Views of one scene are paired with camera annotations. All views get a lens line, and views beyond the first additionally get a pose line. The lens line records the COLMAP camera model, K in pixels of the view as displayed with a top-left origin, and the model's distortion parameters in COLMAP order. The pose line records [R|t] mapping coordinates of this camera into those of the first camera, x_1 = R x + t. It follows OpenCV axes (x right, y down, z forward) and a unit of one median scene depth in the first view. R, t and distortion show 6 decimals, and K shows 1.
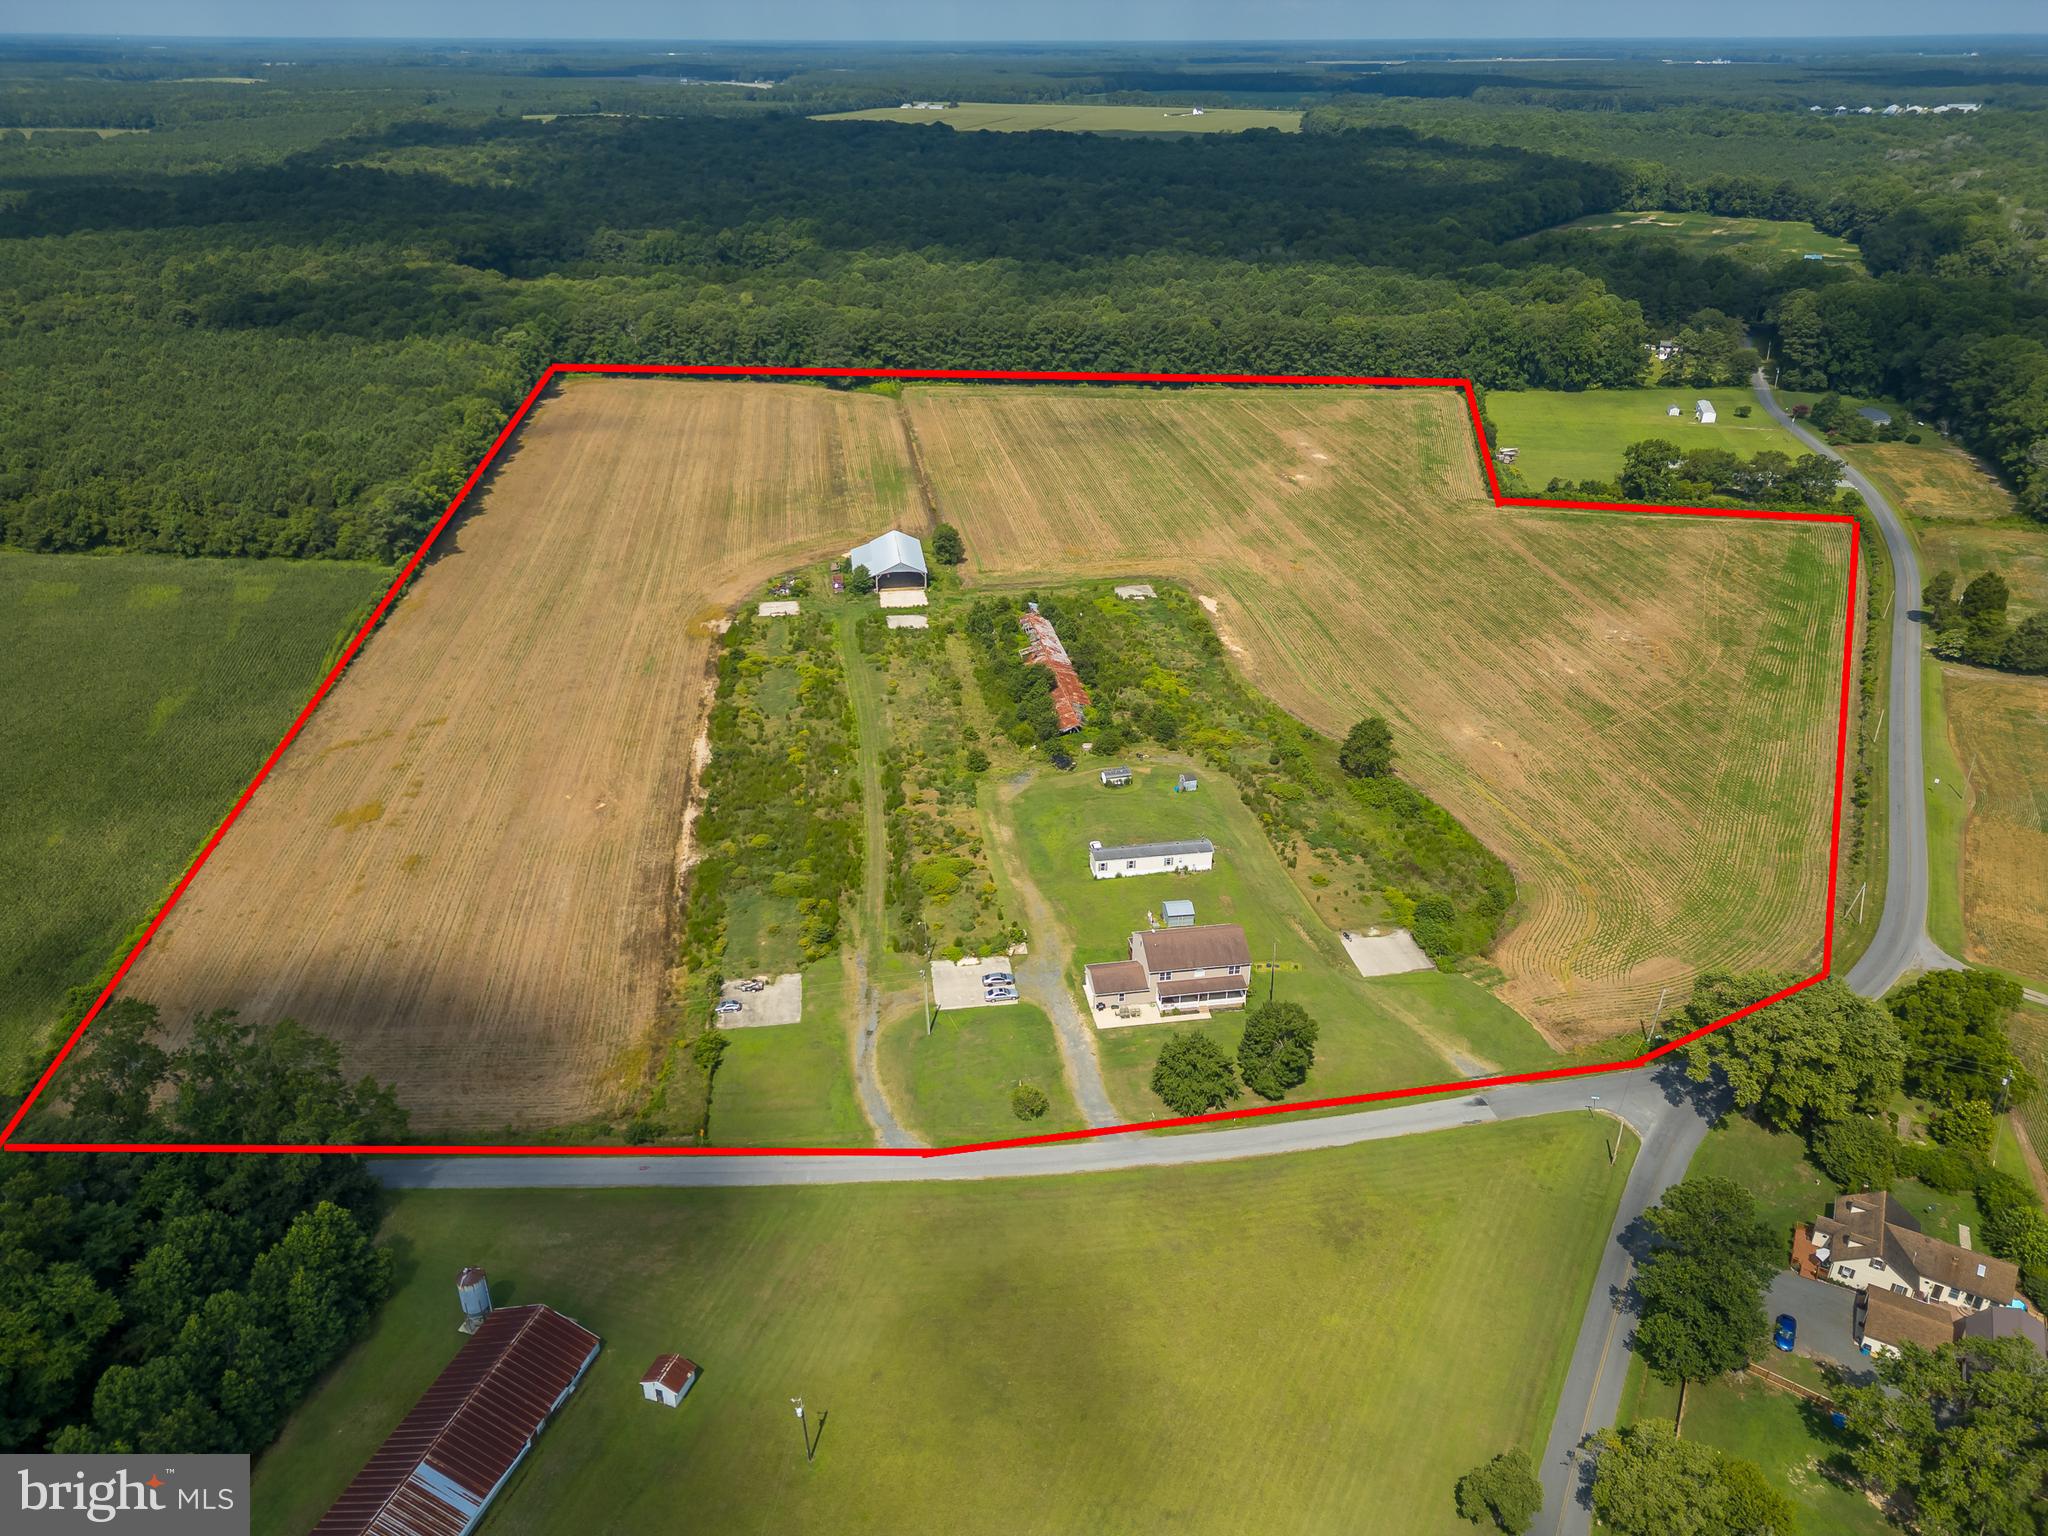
lens RADIAL K [[1427.8, 0, 1021.9], [0, 1427.8, 750.7], [0, 0, 1]] dist [0.062296, -0.038041]
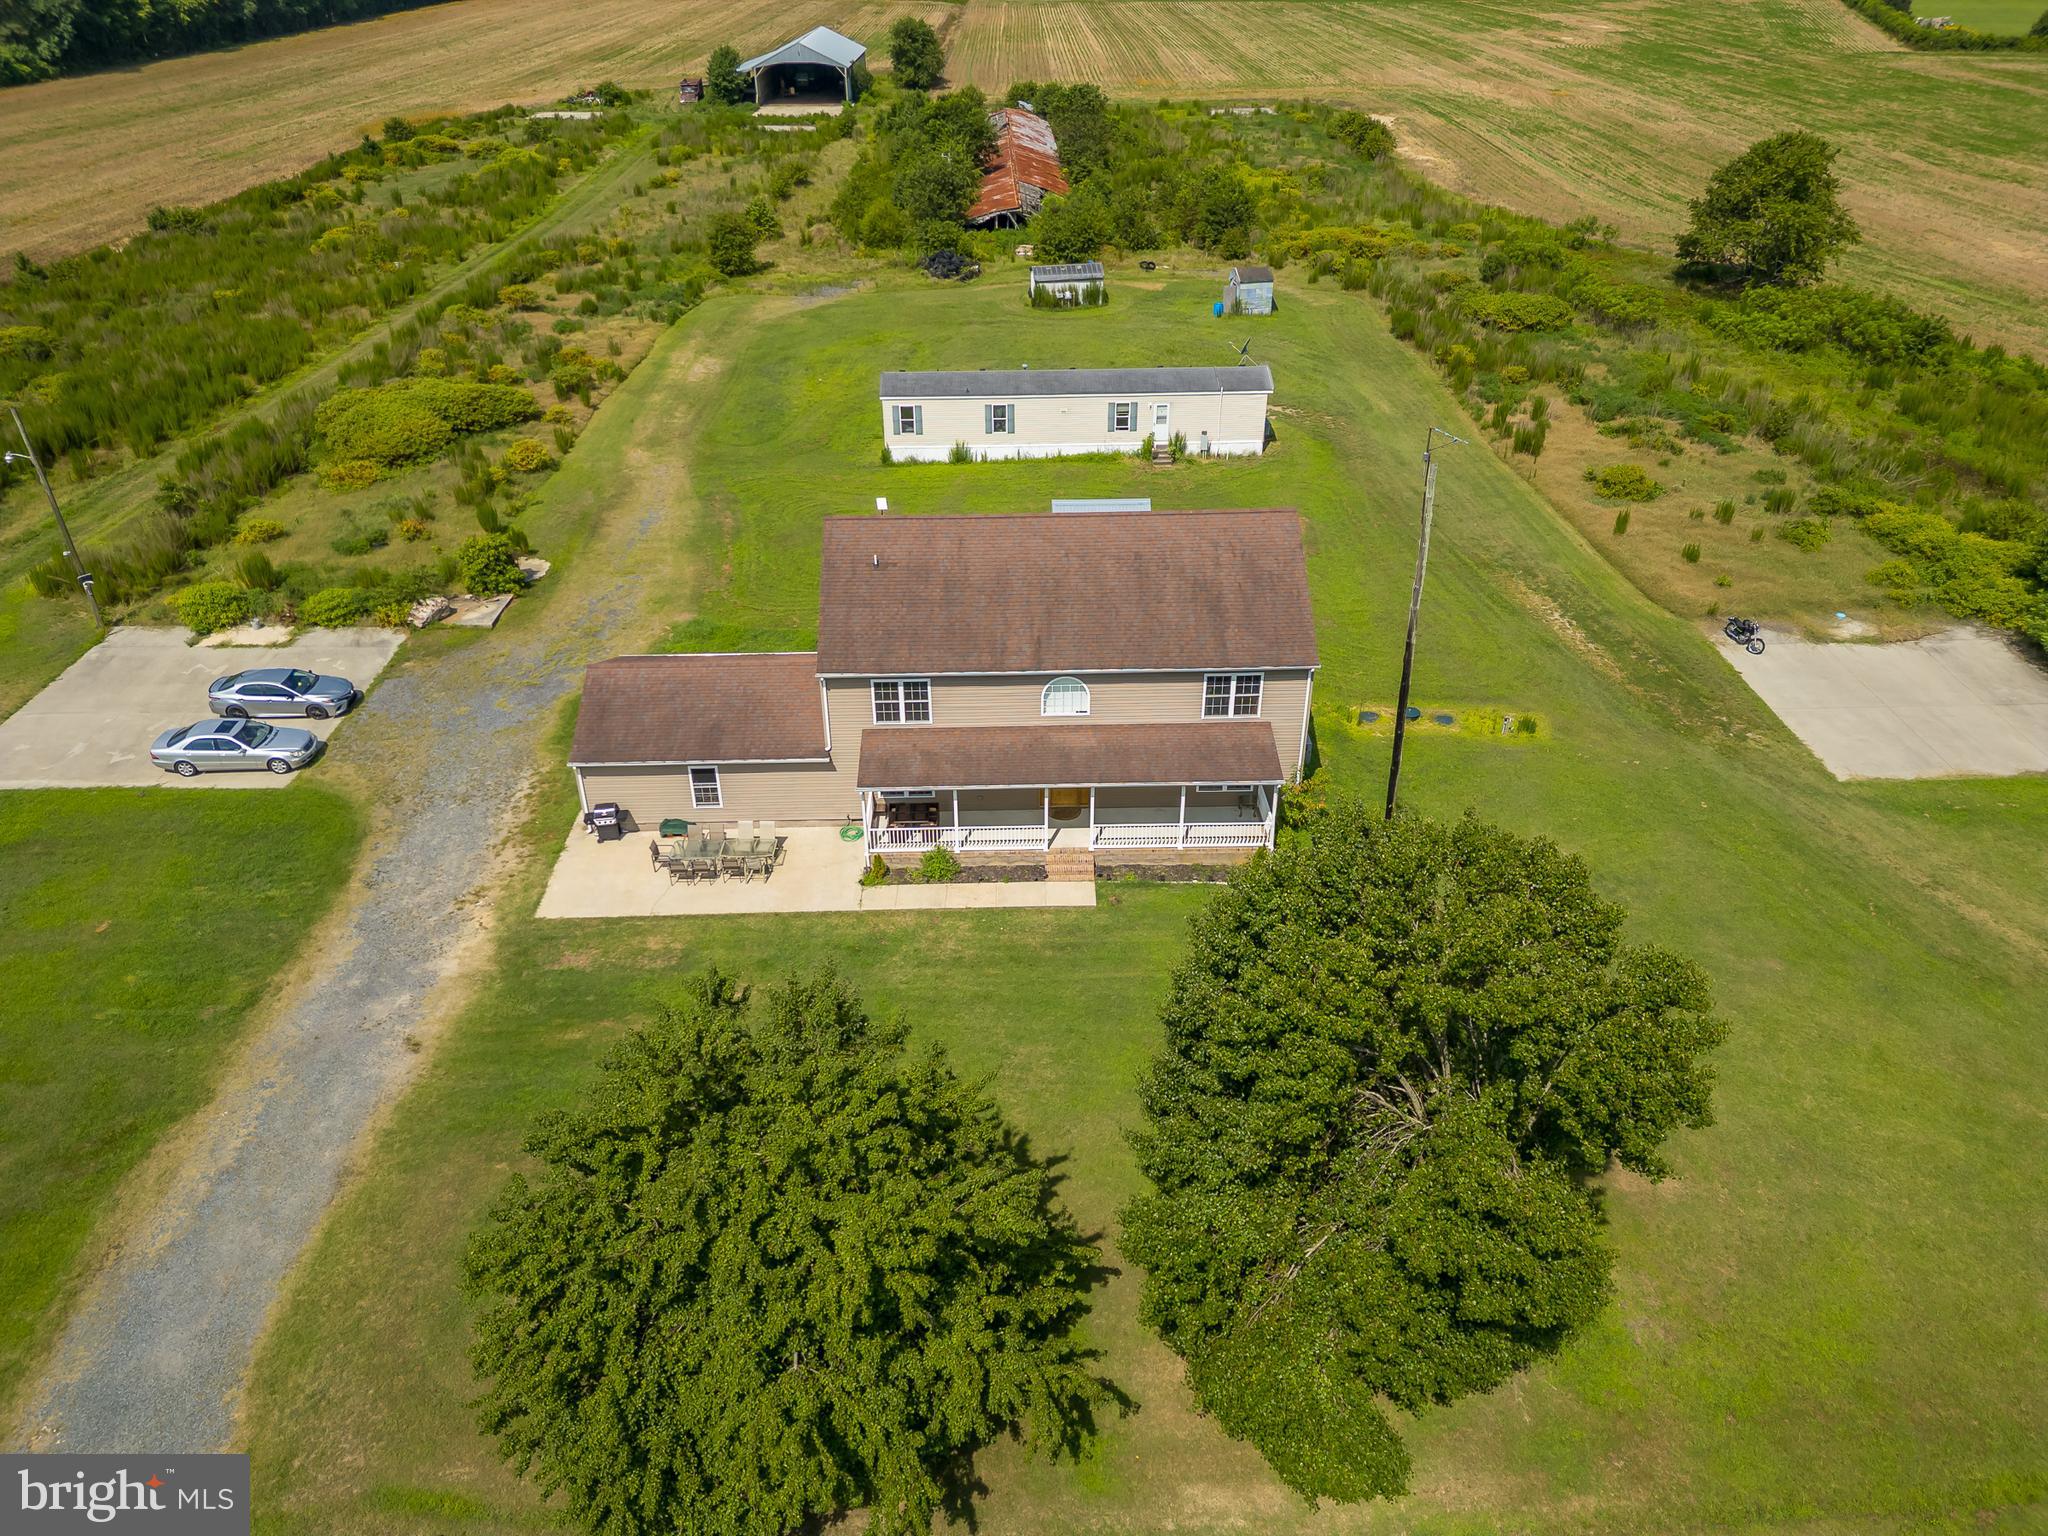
lens RADIAL K [[1427.8, 0, 1028.1], [0, 1427.8, 778.3], [0, 0, 1]] dist [0.062296, -0.038041]
pose [[0.990489, 0.062006, -0.122831, 0.122138], [-0.050100, 0.993949, 0.097752, 0.123072], [0.128149, -0.090668, 0.987602, 0.660398]]
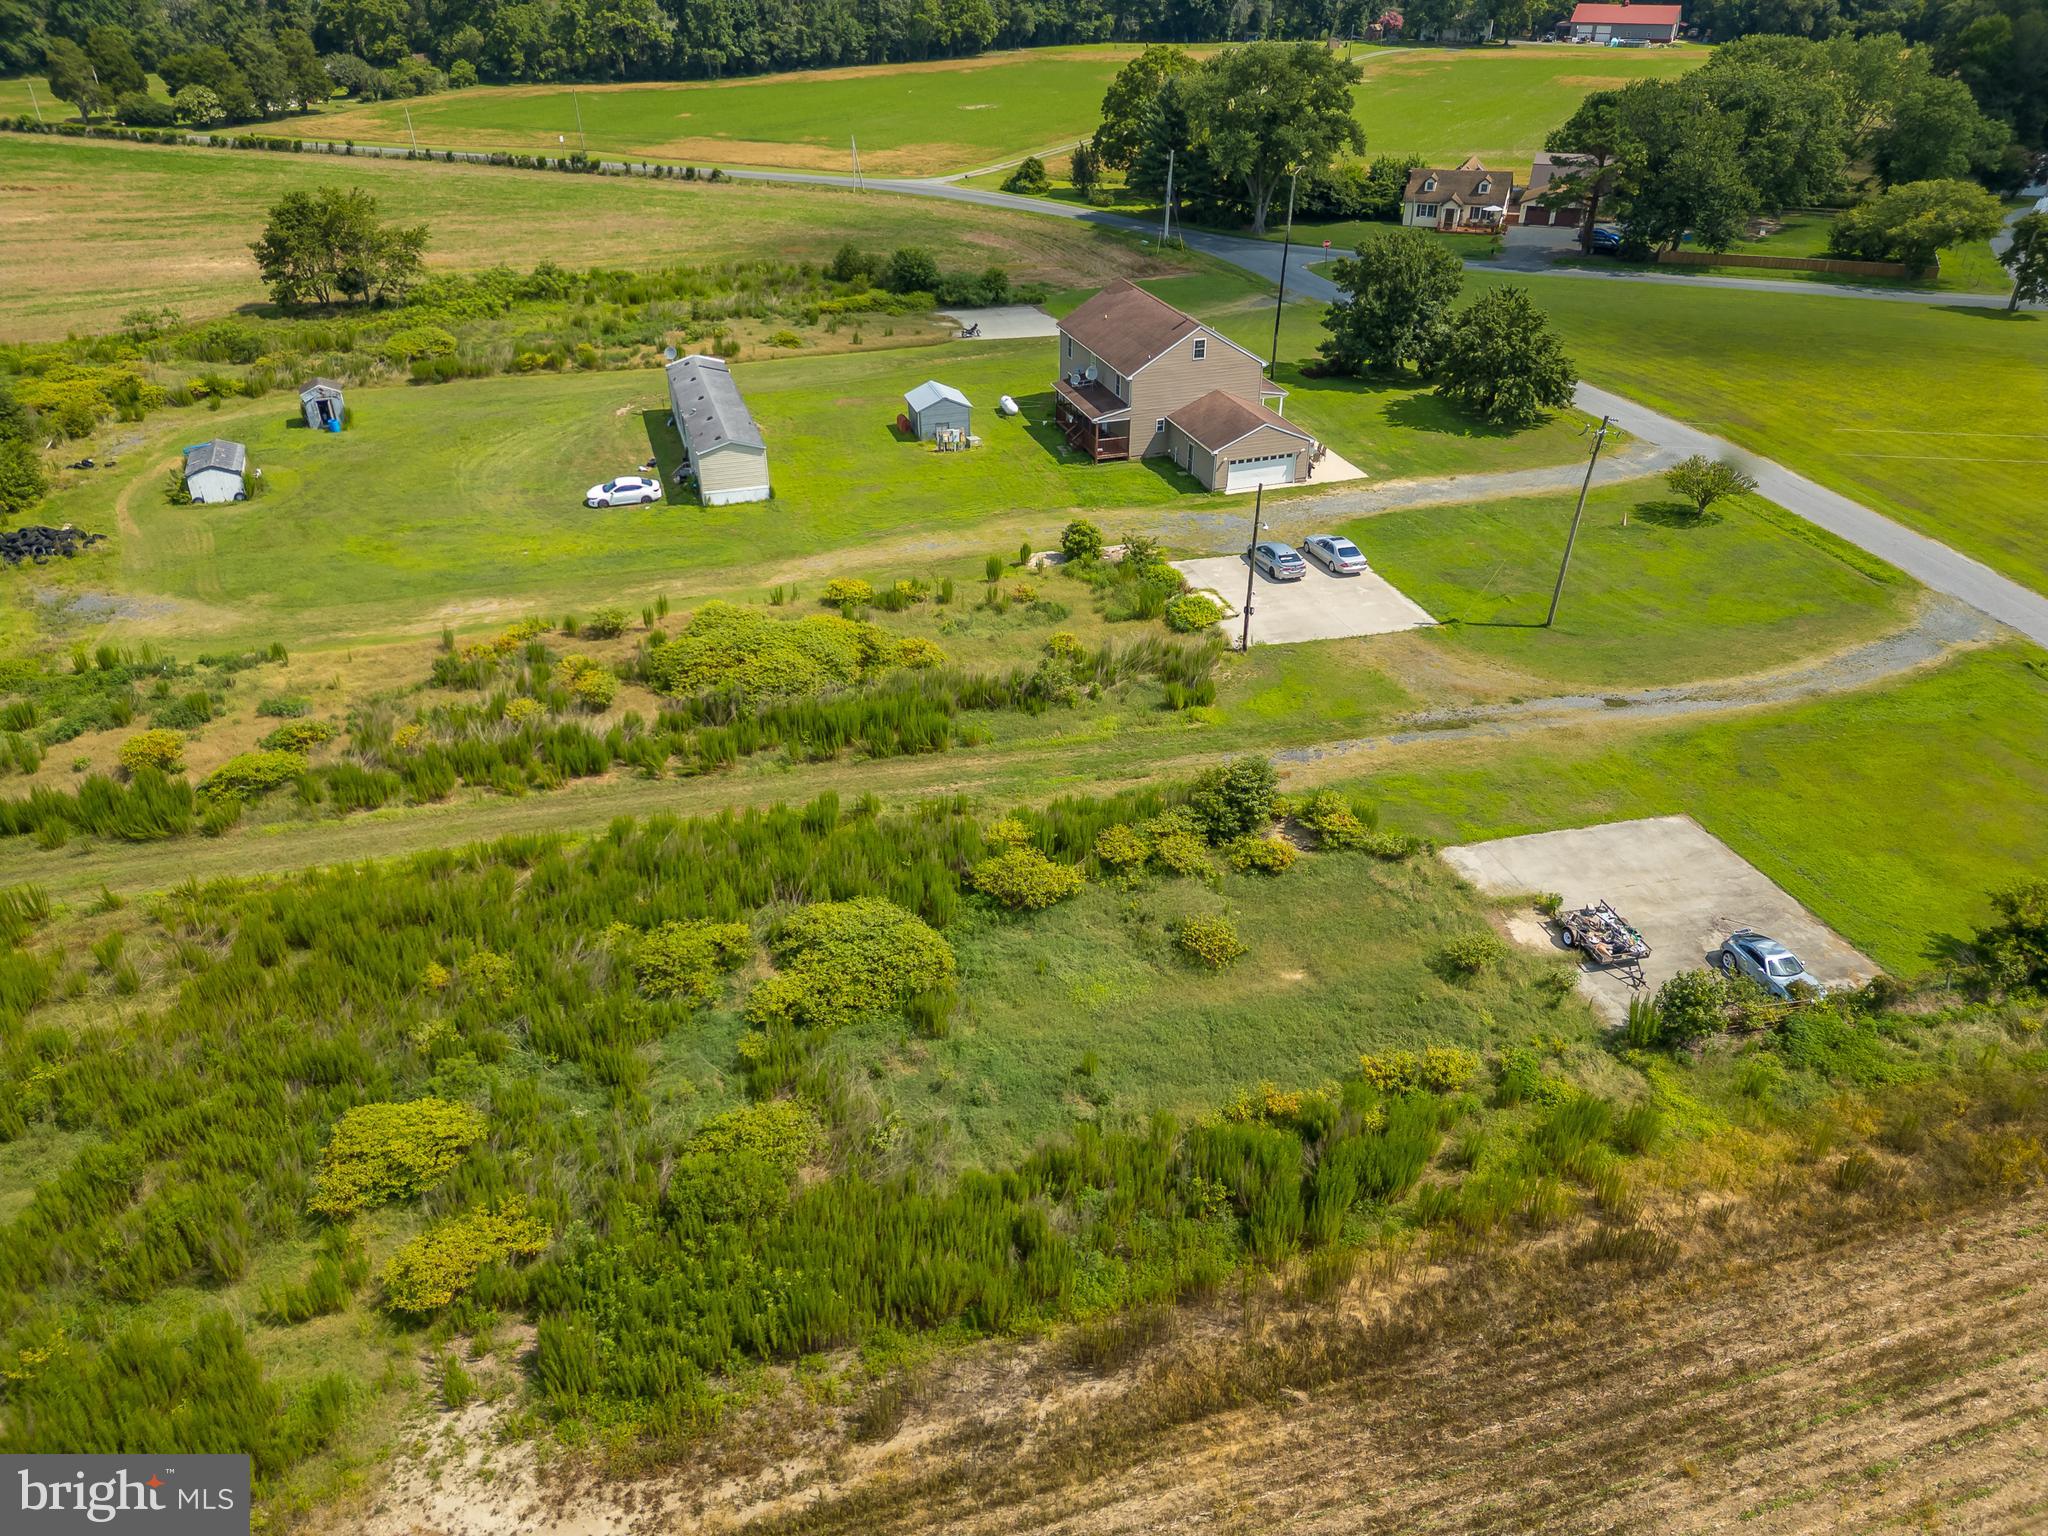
lens RADIAL K [[1427.8, 0, 1032.6], [0, 1427.8, 763.2], [0, 0, 1]] dist [0.062296, -0.038041]
pose [[-0.145986, -0.511604, 0.846729, -0.317868], [0.434624, 0.735708, 0.519458, -0.027859], [-0.888701, 0.443842, 0.114952, 0.894018]]
